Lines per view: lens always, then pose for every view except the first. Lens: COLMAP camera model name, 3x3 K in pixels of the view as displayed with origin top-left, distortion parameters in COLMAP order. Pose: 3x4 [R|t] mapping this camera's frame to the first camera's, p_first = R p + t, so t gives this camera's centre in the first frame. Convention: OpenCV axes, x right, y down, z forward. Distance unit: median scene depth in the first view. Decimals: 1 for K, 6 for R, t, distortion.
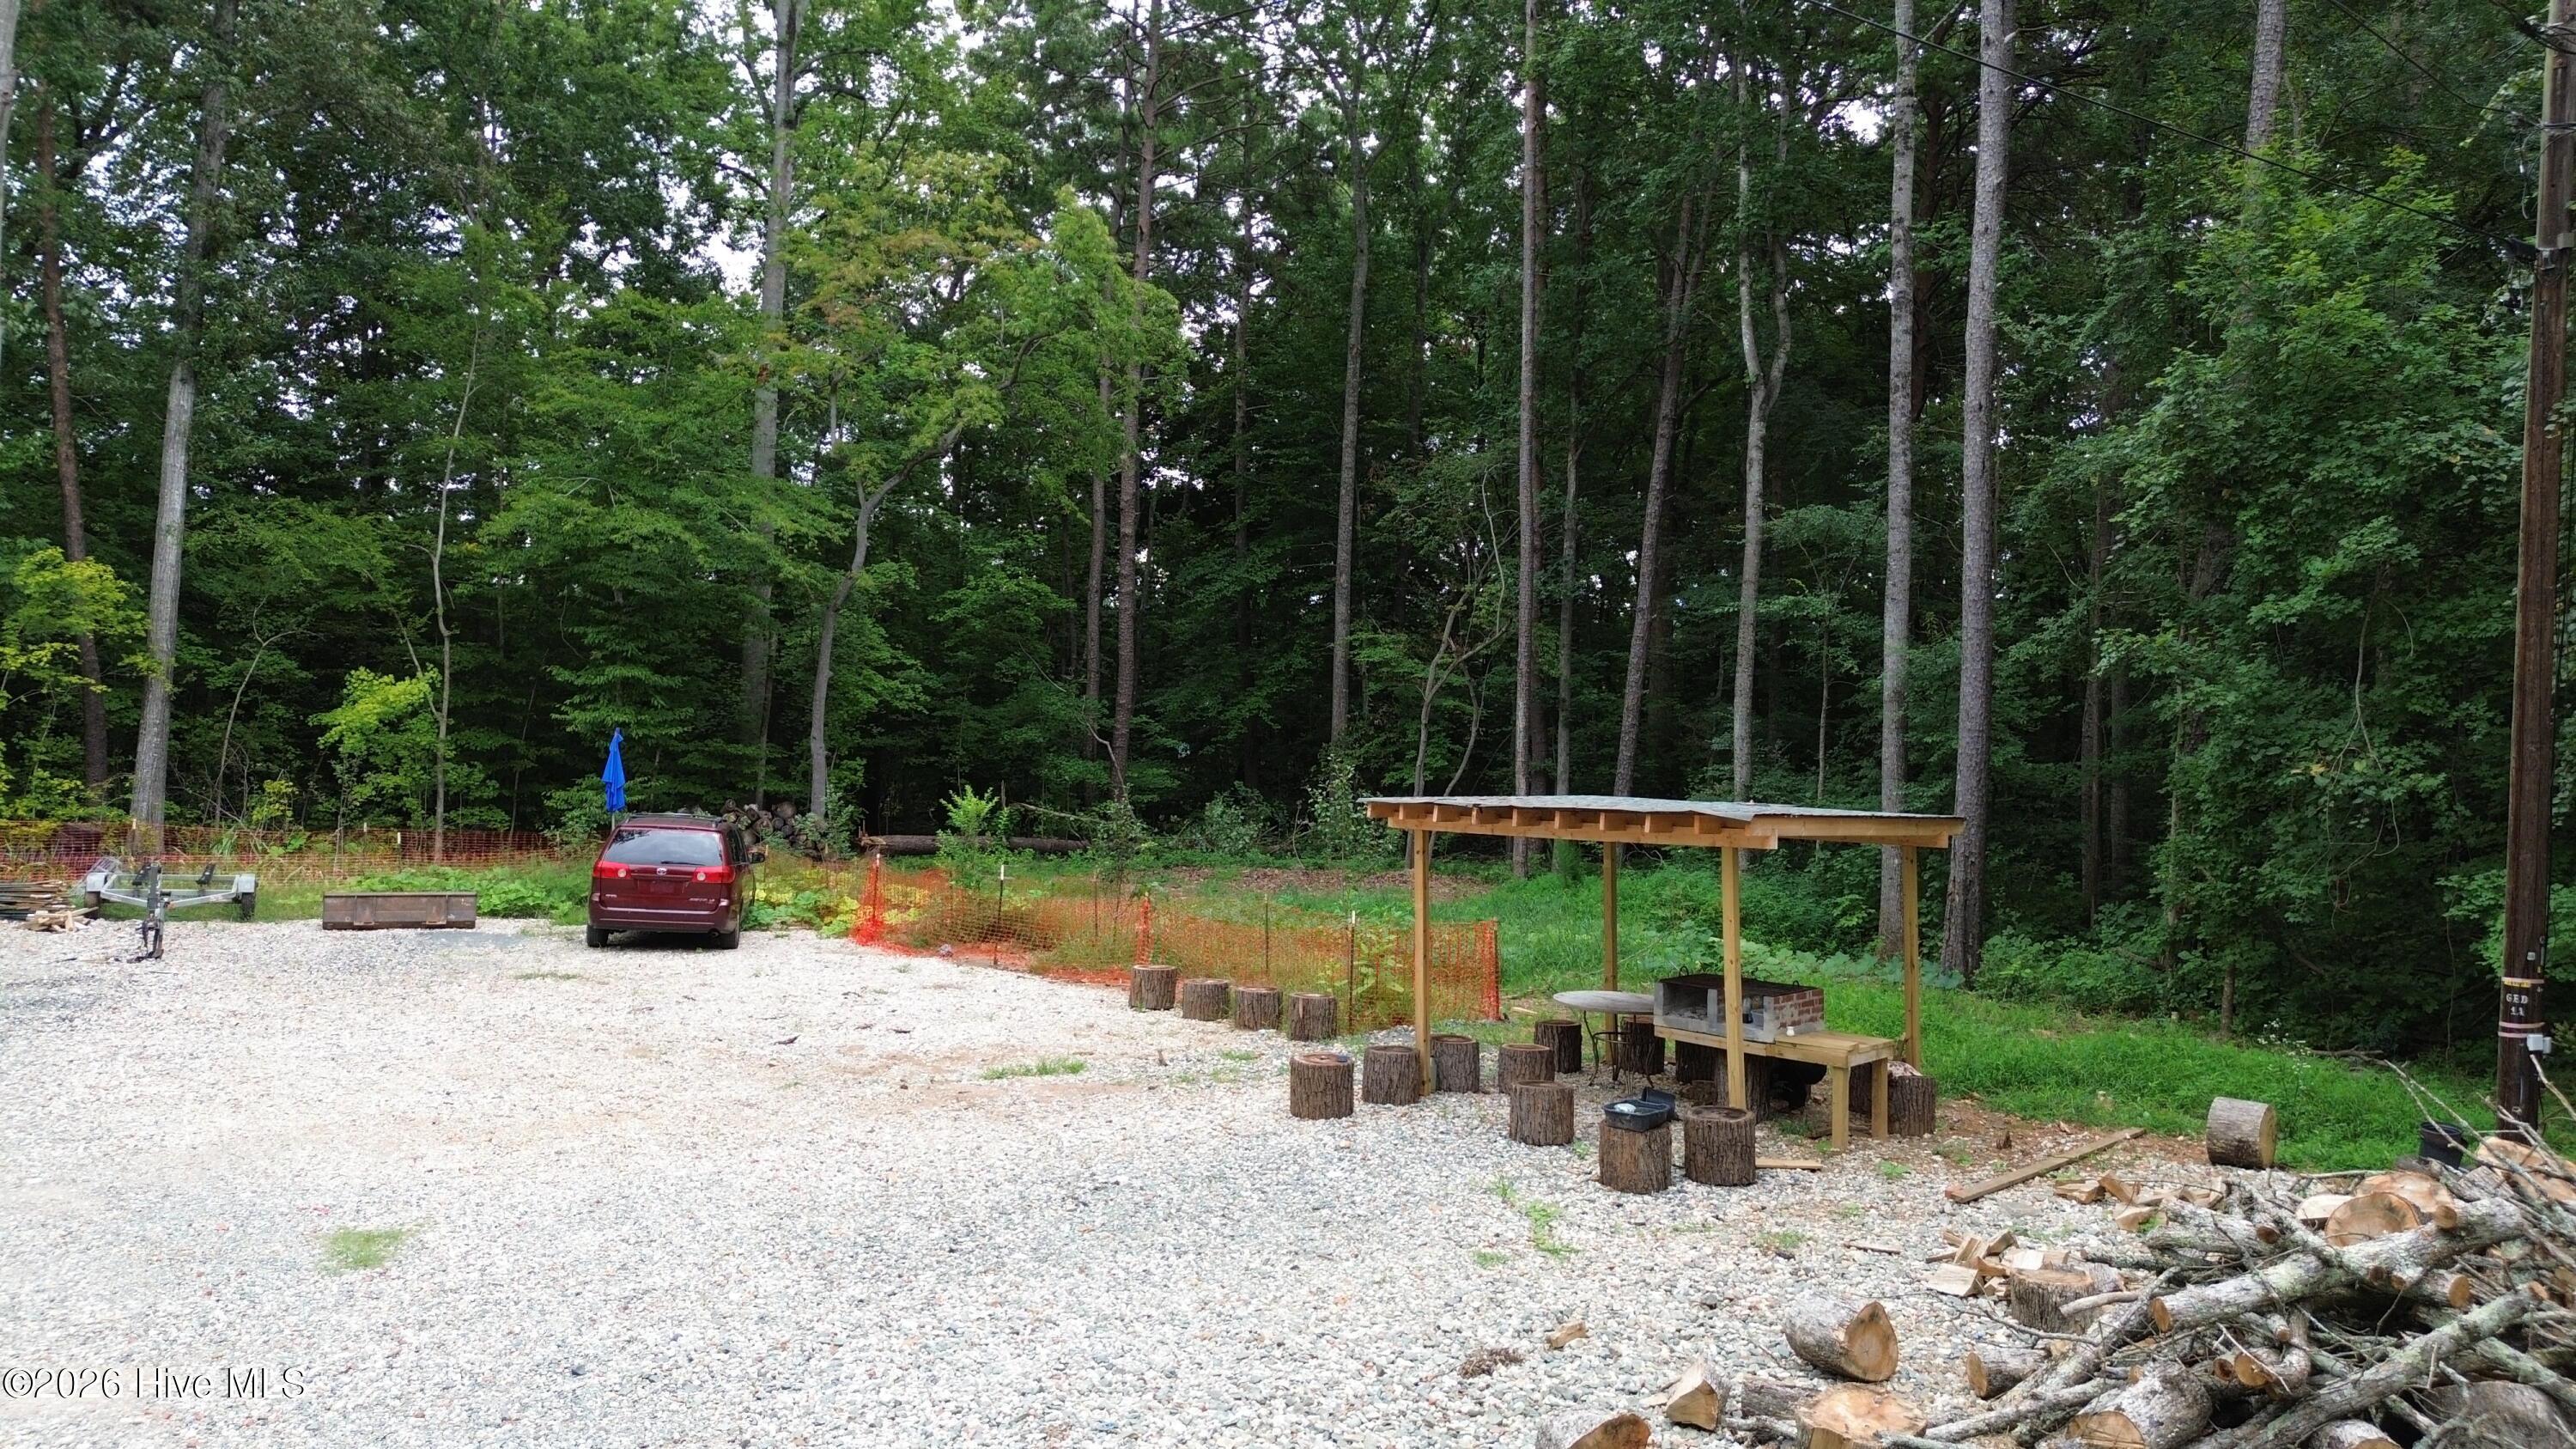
lens RADIAL K [[1819.7, 0, 1288.0], [0, 1819.7, 724.5], [0, 0, 1]] dist [0.065765, -0.064207]
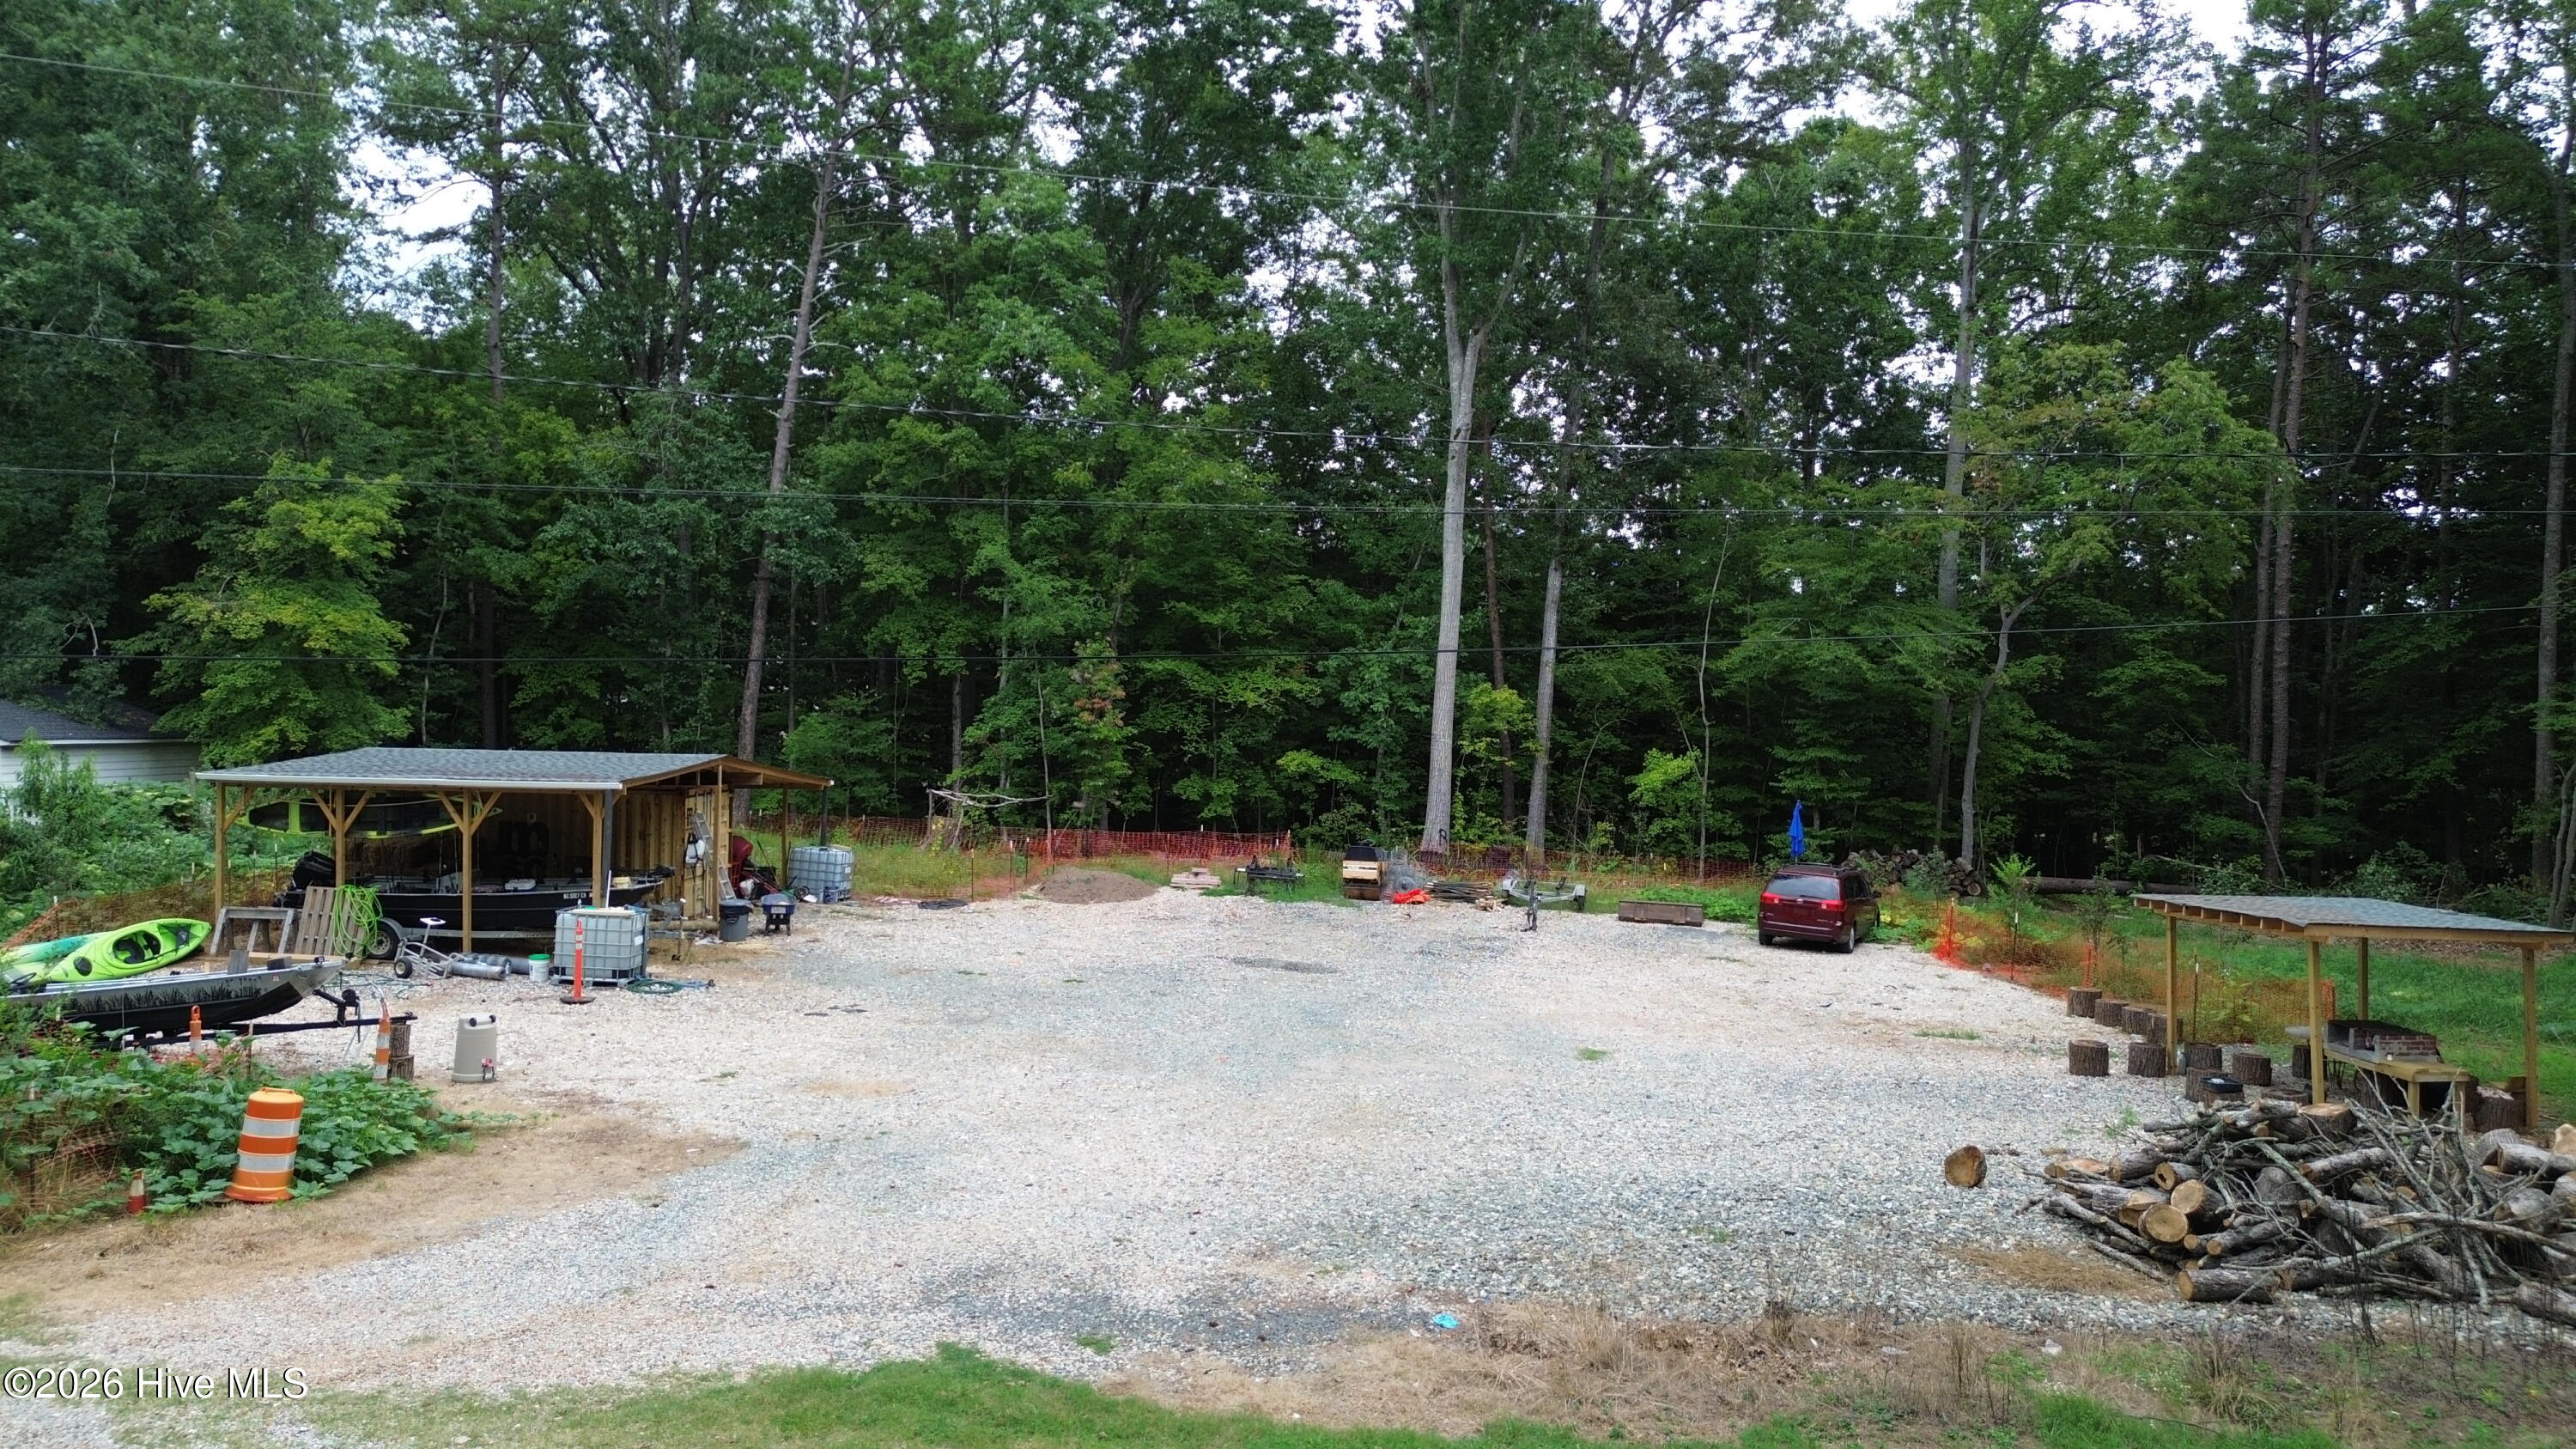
lens RADIAL K [[1837.4, 0, 1288.0], [0, 1837.4, 724.5], [0, 0, 1]] dist [0.080972, -0.081062]
pose [[0.767973, 0.003710, -0.640471, 0.154215], [-0.003609, 0.999992, 0.001464, -0.033083], [0.640472, 0.001187, 0.767981, -0.233816]]
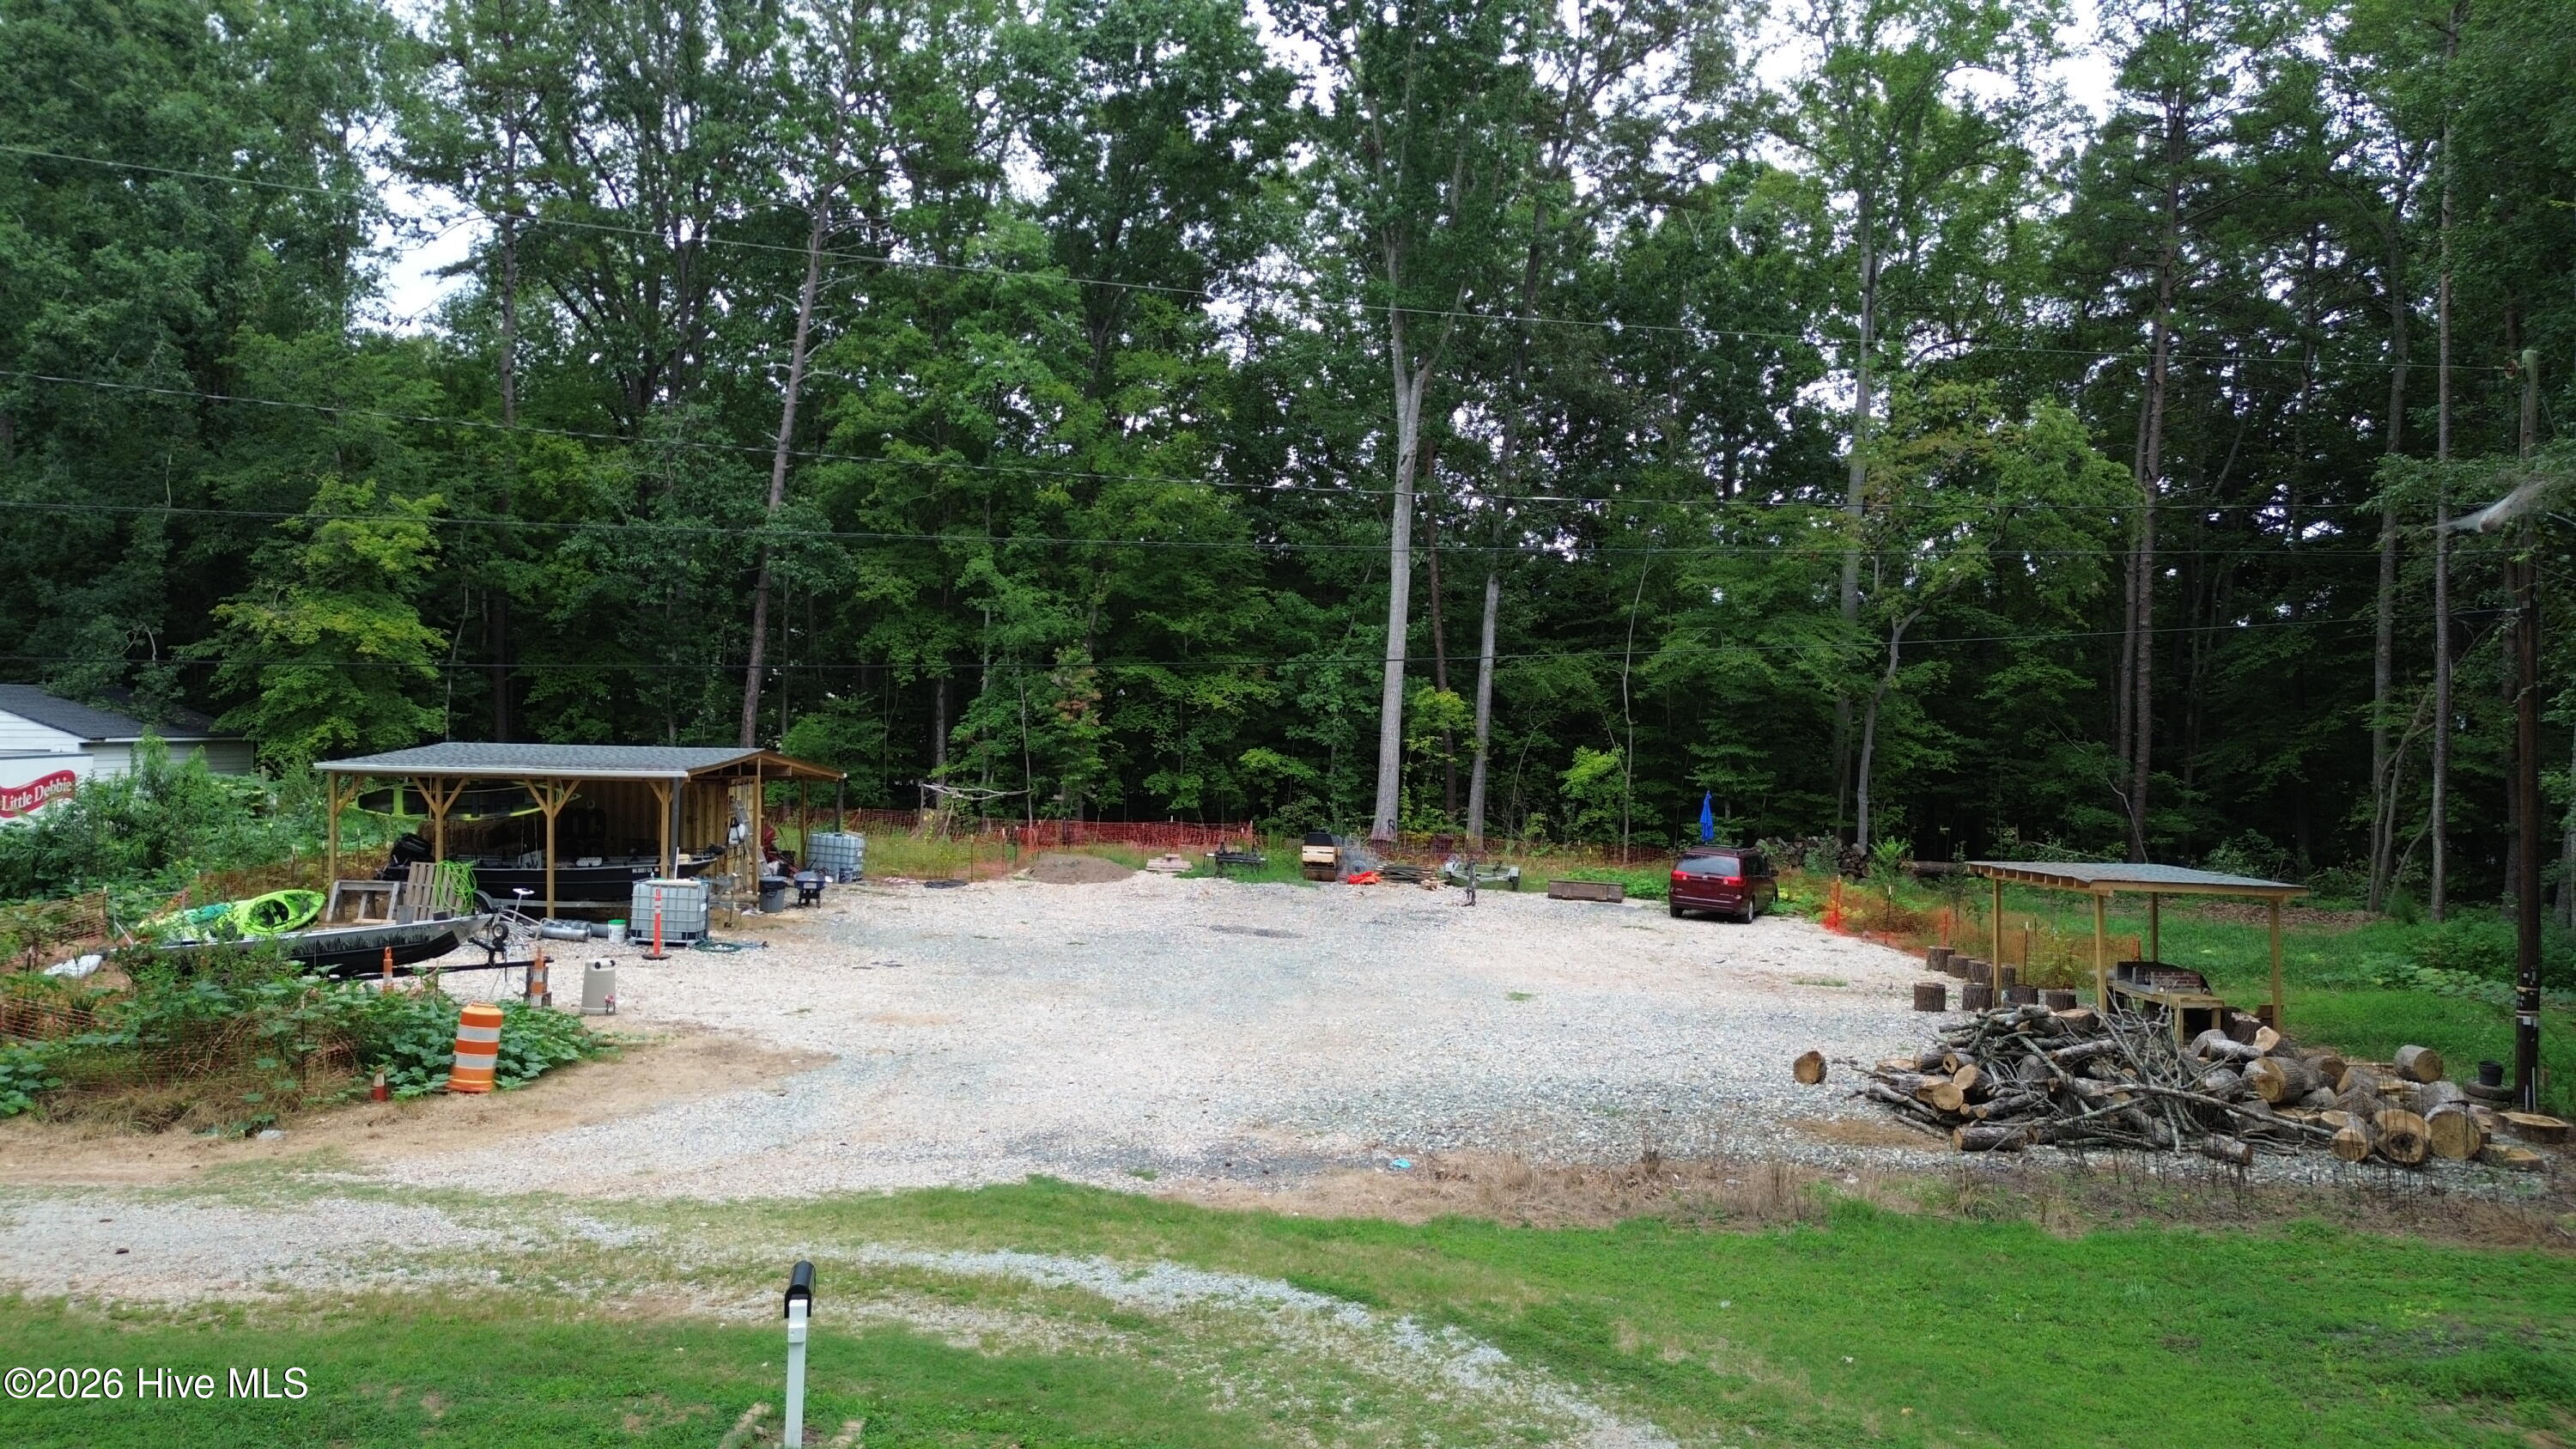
lens RADIAL K [[1837.4, 0, 1288.0], [0, 1837.4, 724.5], [0, 0, 1]] dist [0.080972, -0.081062]
pose [[0.787200, 0.002003, -0.616695, 0.204186], [-0.003121, 0.999995, -0.000735, -0.030744], [0.616690, 0.002504, 0.787202, -0.309897]]
